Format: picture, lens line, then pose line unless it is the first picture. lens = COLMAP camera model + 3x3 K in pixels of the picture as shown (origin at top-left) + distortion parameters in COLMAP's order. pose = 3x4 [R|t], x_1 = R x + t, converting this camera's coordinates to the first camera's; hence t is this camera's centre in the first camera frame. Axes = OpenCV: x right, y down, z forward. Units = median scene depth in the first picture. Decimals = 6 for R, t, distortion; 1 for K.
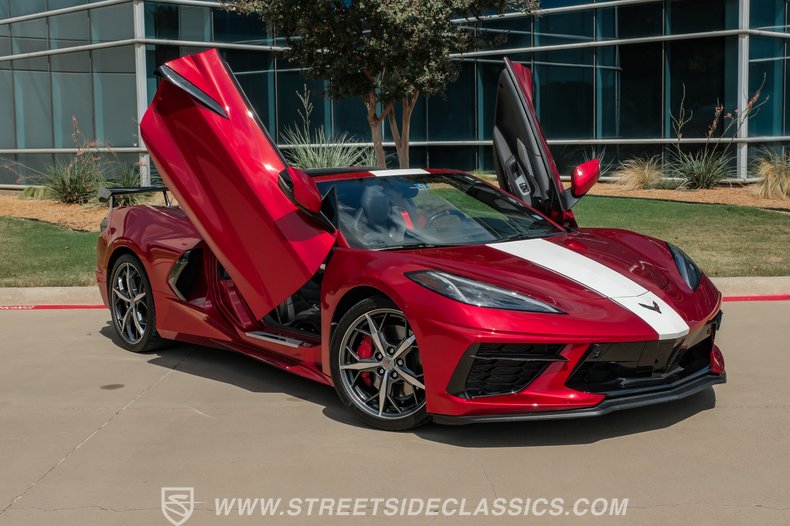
lens RADIAL K [[949.5, 0, 395.0], [0, 949.5, 263.0], [0, 0, 1]] dist [-0.019055, -0.011128]
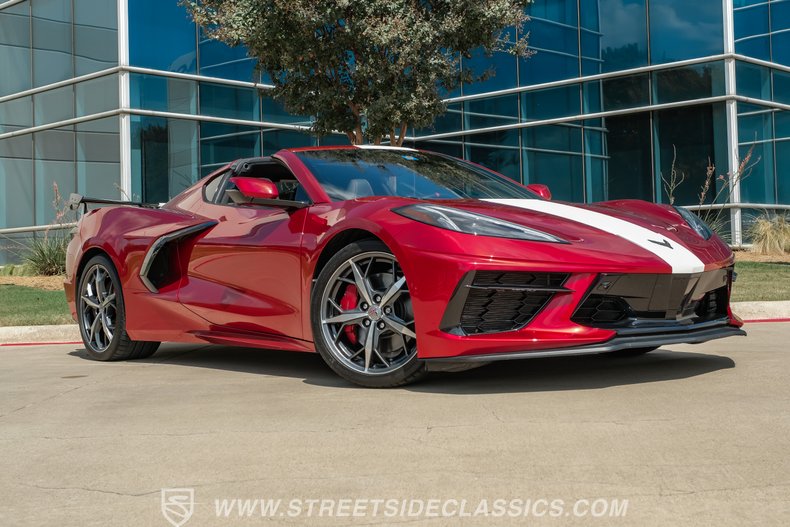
lens RADIAL K [[960.7, 0, 392.4], [0, 960.7, 248.6], [0, 0, 1]] dist [-0.010772, -0.006037]
pose [[0.999920, -0.008643, 0.009285, 0.001159], [0.009720, 0.992342, -0.123138, 0.104235], [-0.008149, 0.123219, 0.992346, 0.052848]]
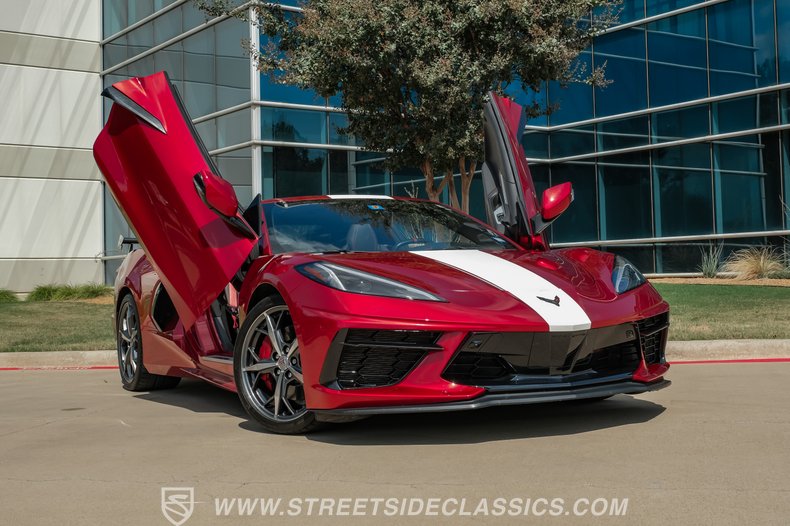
lens RADIAL K [[937.4, 0, 408.1], [0, 937.4, 256.0], [0, 0, 1]] dist [-0.013277, 0.029903]
pose [[0.987940, -0.009517, -0.154547, 0.175397], [-0.010985, 0.991286, -0.131268, 0.080107], [0.154450, 0.131383, 0.979226, 0.047536]]
